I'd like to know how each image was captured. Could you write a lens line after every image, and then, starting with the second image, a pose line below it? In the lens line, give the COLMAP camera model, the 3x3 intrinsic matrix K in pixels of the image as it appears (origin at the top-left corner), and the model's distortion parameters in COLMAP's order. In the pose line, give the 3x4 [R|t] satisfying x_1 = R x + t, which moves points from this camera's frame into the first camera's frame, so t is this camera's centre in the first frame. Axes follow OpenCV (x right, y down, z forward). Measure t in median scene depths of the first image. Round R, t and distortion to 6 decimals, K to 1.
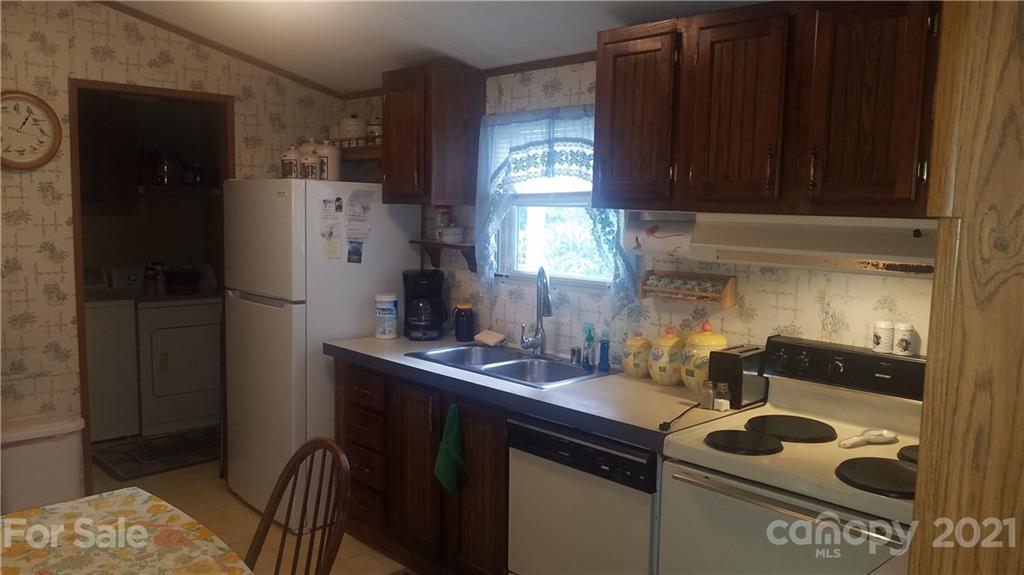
lens RADIAL K [[821.1, 0, 520.5], [0, 821.1, 307.6], [0, 0, 1]] dist [-0.000939, -0.018213]
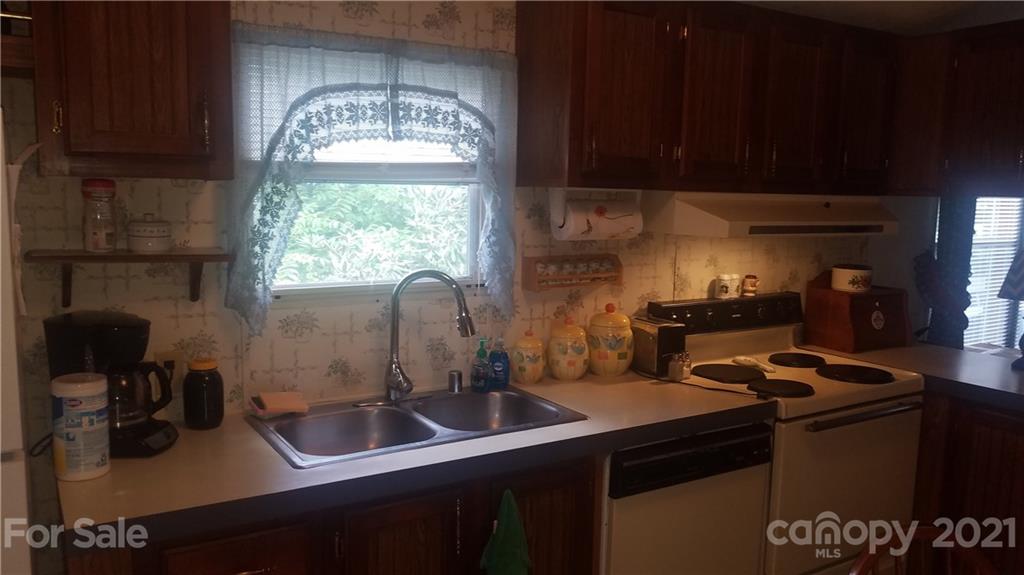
lens RADIAL K [[821.1, 0, 515.7], [0, 821.1, 296.3], [0, 0, 1]] dist [-0.000939, -0.018213]
pose [[0.188646, -0.140275, 0.971975, -0.689233], [0.108790, 0.986639, 0.121277, -0.111775], [-0.976001, 0.082863, 0.201386, 0.843601]]
